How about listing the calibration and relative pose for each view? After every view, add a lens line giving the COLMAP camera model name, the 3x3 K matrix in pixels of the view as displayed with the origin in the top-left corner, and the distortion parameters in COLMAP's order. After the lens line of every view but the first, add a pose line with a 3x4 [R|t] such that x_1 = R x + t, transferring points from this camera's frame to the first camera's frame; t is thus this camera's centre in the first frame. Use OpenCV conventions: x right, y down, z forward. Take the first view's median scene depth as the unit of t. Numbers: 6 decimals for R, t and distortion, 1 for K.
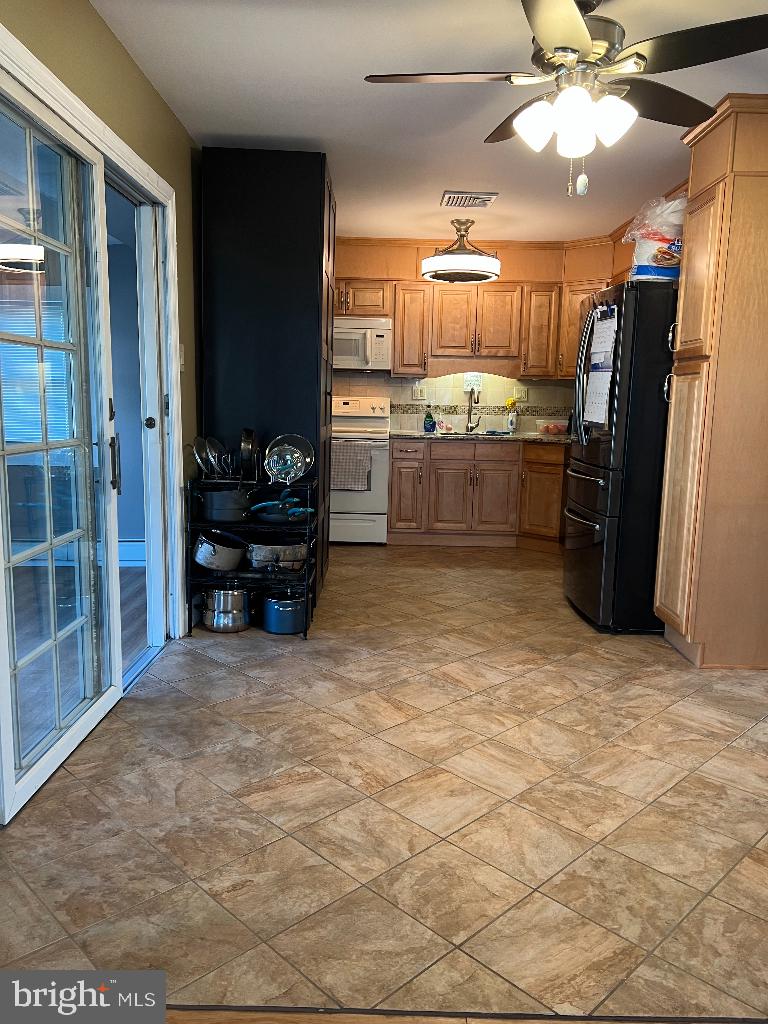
lens RADIAL K [[764.2, 0, 382.1], [0, 764.2, 518.0], [0, 0, 1]] dist [0.053715, -0.008060]
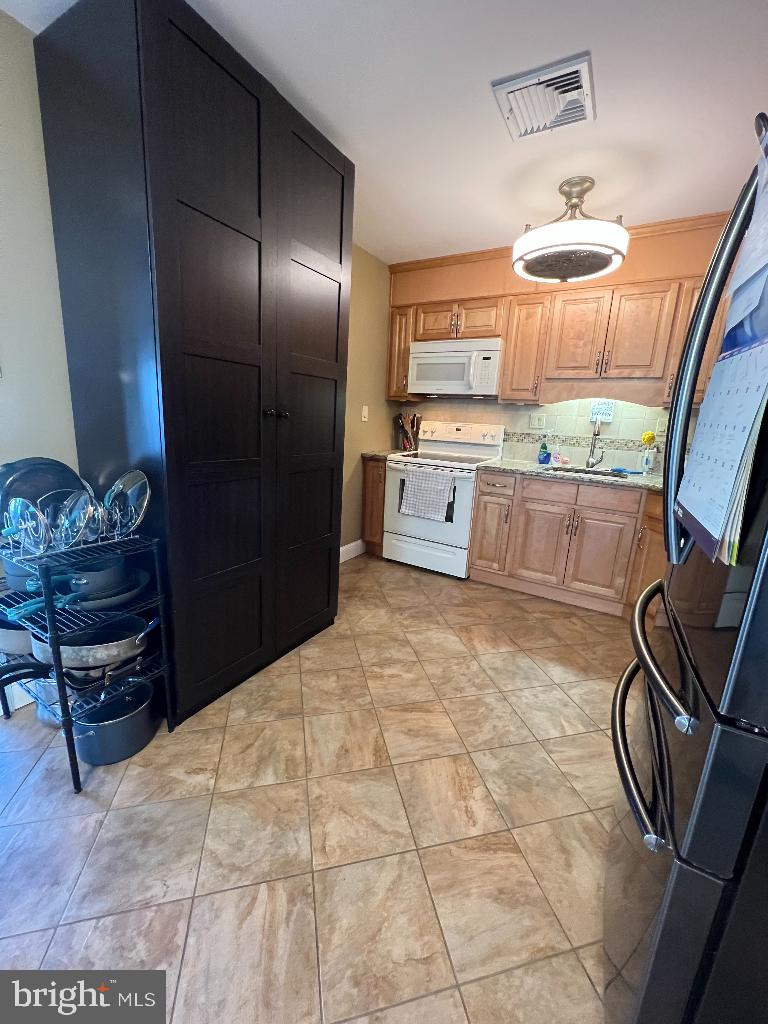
lens RADIAL K [[409.8, 0, 384.7], [0, 409.8, 509.2], [0, 0, 1]] dist [-0.002467, 0.000057]
pose [[0.860905, 0.132842, -0.491117, 0.158909], [-0.108973, 0.991054, 0.077047, -0.081286], [0.496959, -0.012812, 0.867680, 0.507542]]
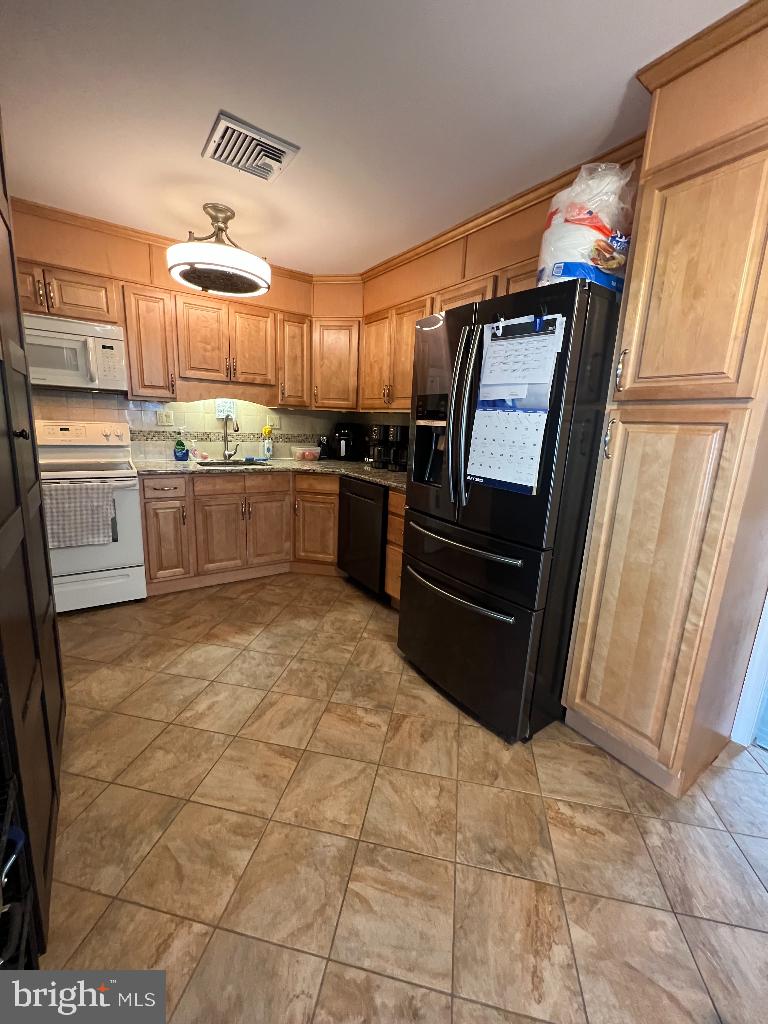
lens RADIAL K [[409.8, 0, 389.1], [0, 409.8, 509.0], [0, 0, 1]] dist [-0.002467, 0.000057]
pose [[0.817340, -0.103087, 0.566859, -0.022382], [0.062231, 0.993903, 0.091020, -0.089885], [-0.572786, -0.039118, 0.818771, 0.474526]]
